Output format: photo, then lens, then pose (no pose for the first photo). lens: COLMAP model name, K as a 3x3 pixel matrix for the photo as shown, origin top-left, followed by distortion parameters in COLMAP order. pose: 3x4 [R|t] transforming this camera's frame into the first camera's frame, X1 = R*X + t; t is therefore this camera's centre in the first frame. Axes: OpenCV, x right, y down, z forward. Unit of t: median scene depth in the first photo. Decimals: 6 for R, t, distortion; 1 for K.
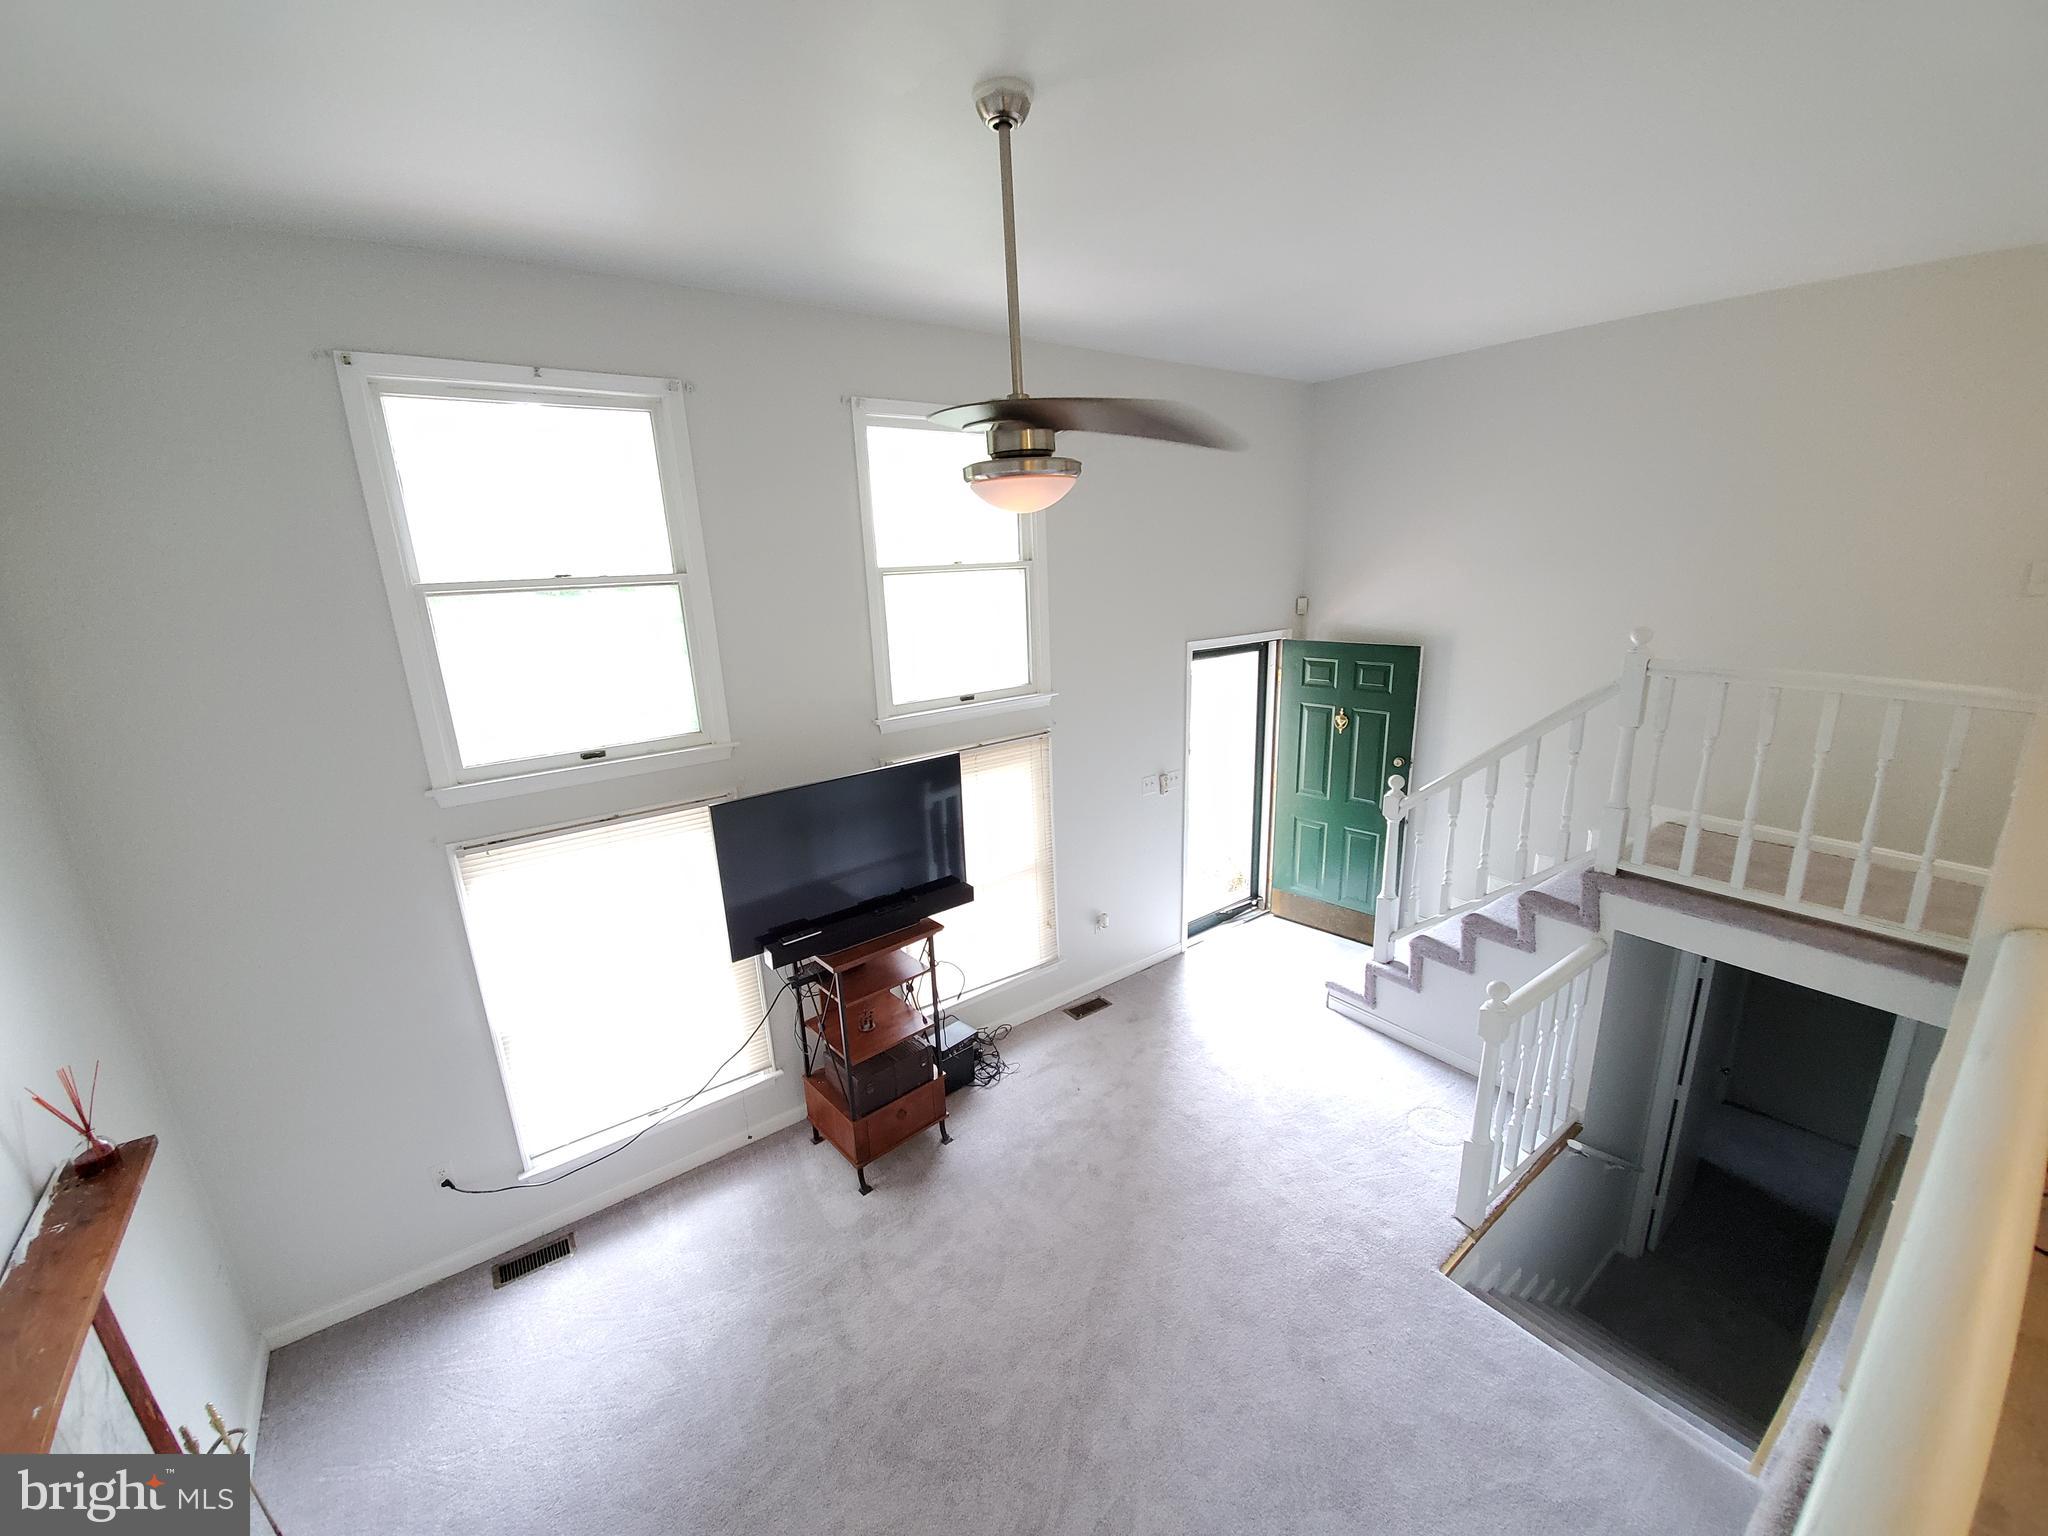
lens RADIAL K [[865.2, 0, 1024.0], [0, 865.2, 768.0], [0, 0, 1]] dist [0.001265, 0.000026]
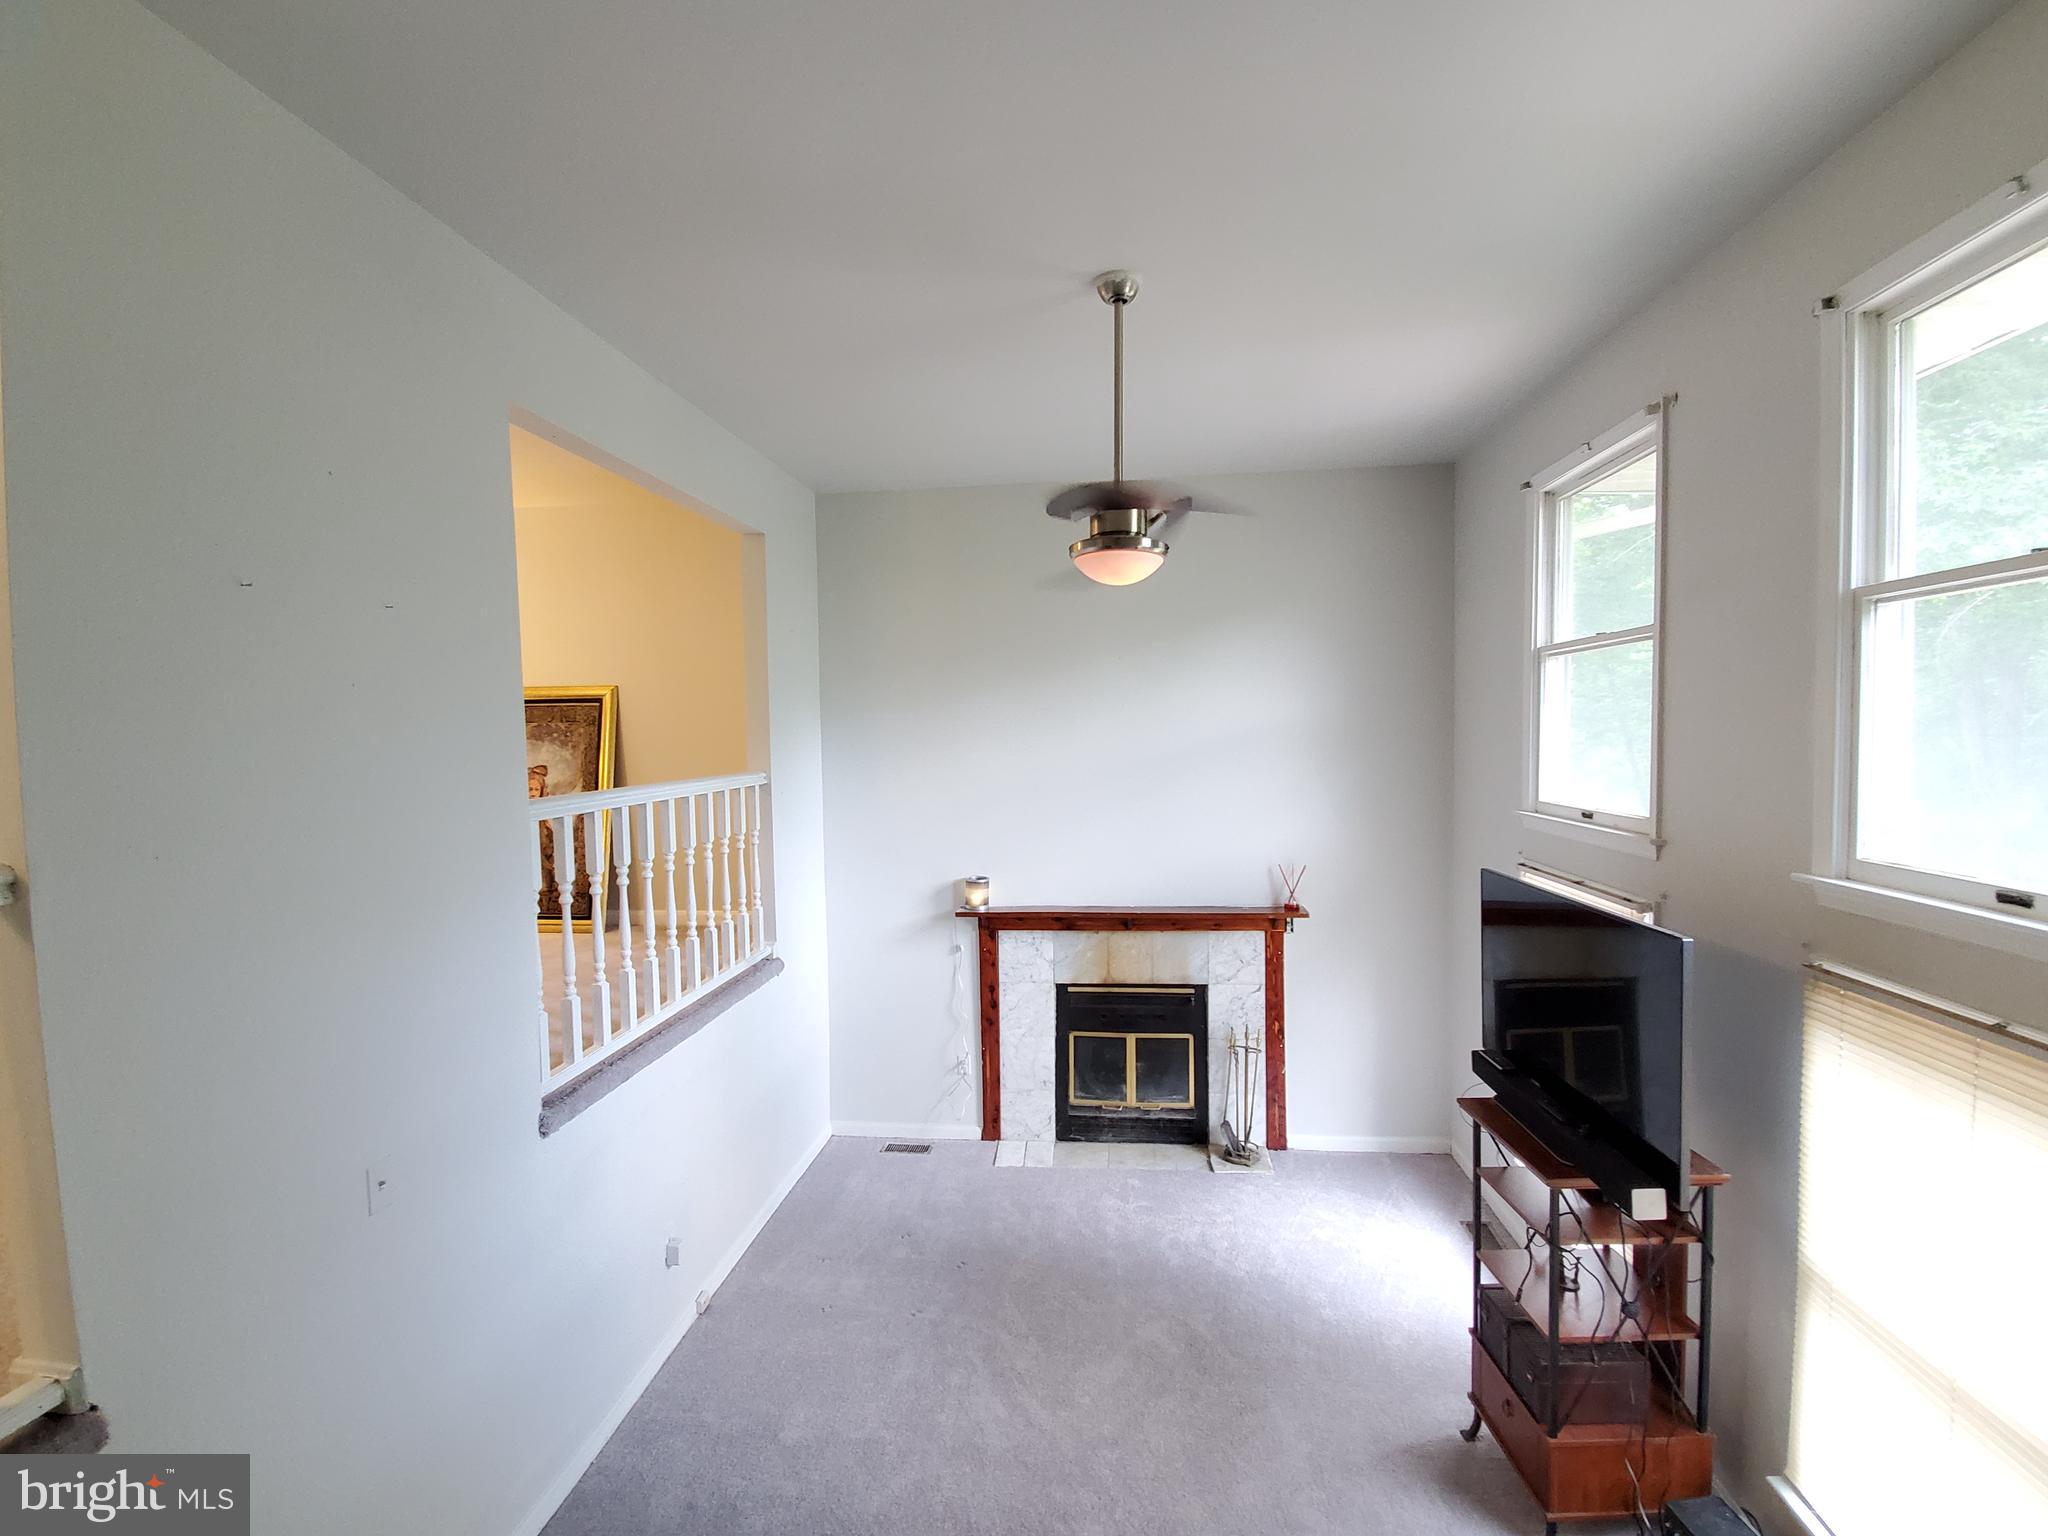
lens RADIAL K [[865.2, 0, 1024.0], [0, 865.2, 768.0], [0, 0, 1]] dist [0.001265, 0.000026]
pose [[-0.683259, 0.075881, -0.726223, 0.607953], [-0.150678, 0.958526, 0.241918, -0.196203], [0.714460, 0.274719, -0.643487, 1.108181]]
